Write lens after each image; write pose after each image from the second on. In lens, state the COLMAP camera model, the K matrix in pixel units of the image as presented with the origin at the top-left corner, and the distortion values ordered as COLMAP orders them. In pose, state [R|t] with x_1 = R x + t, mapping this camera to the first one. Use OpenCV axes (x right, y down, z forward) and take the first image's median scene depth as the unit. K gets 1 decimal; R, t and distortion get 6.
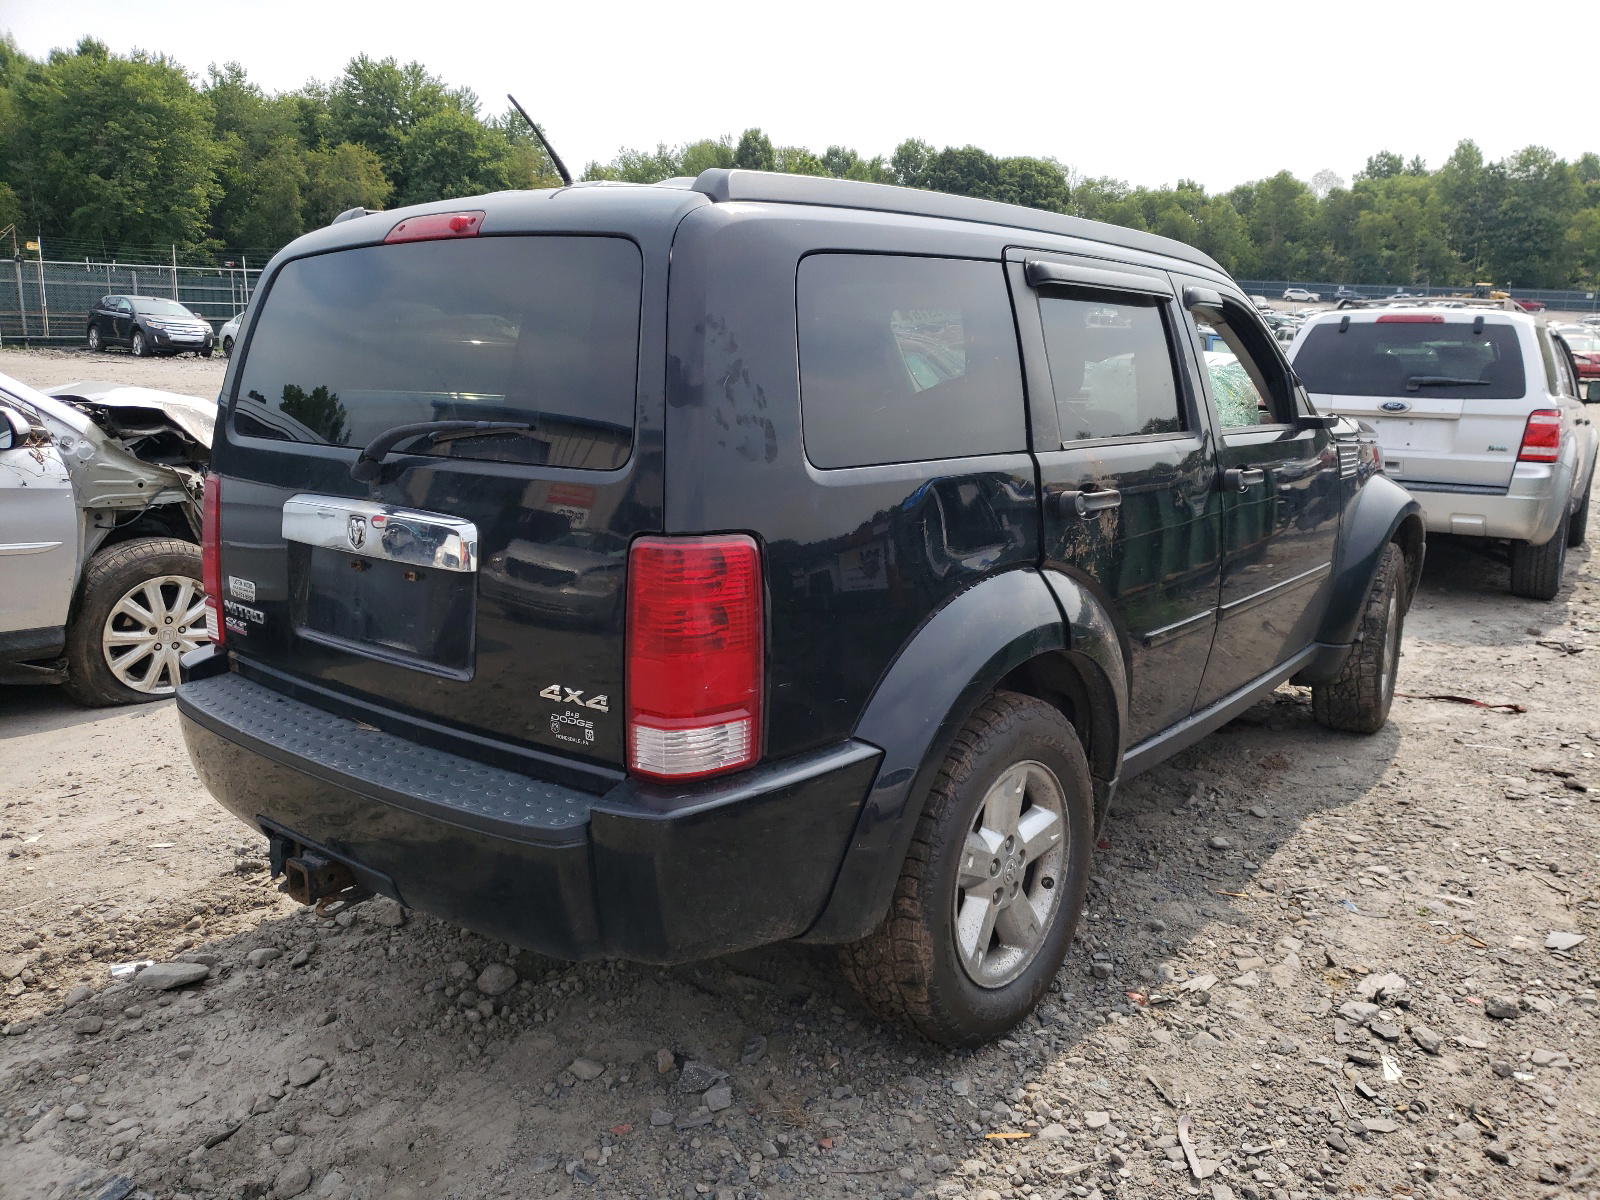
lens RADIAL K [[1247.6, 0, 799.5], [0, 1247.6, 571.7], [0, 0, 1]] dist [-0.001651, -0.000103]
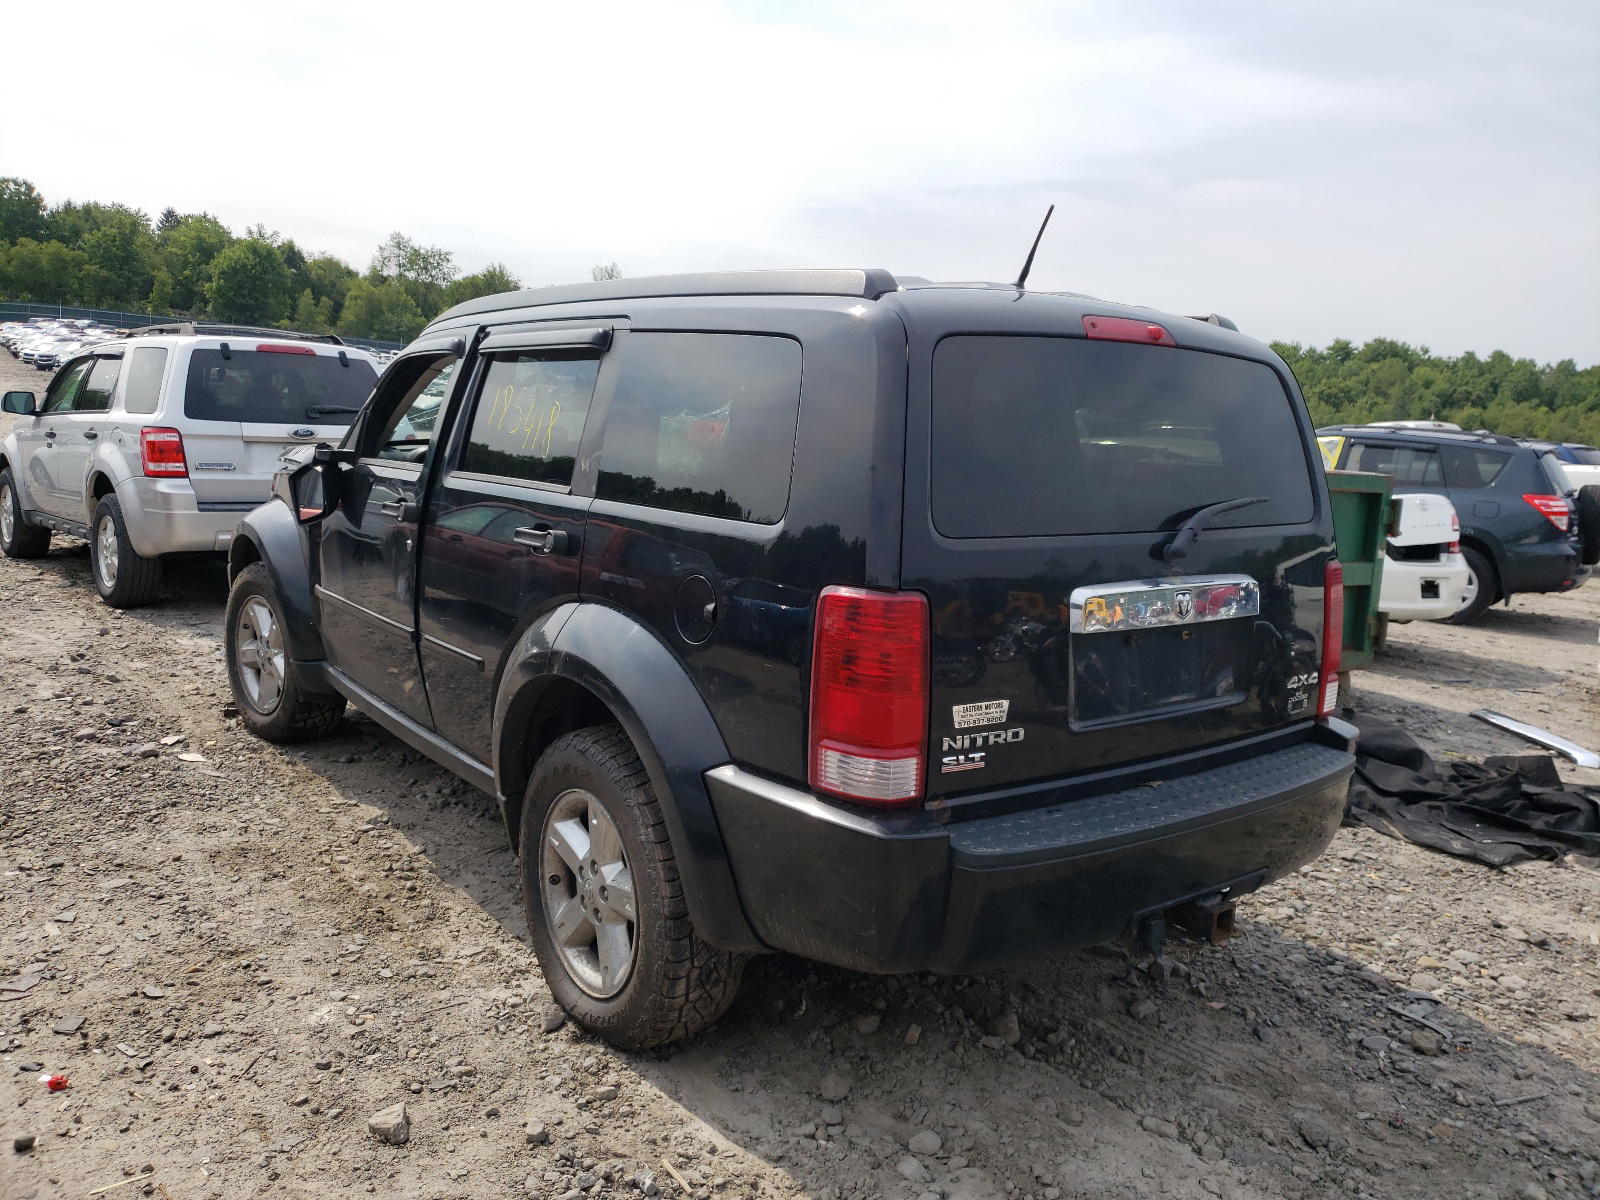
lens RADIAL K [[1292.4, 0, 800.0], [0, 1292.4, 600.0], [0, 0, 1]] dist [0.008081, 0.002978]
pose [[0.280072, -0.161519, 0.946294, -1.548098], [0.145840, 0.981461, 0.124358, -0.231247], [-0.948836, 0.103178, 0.298435, 0.976547]]
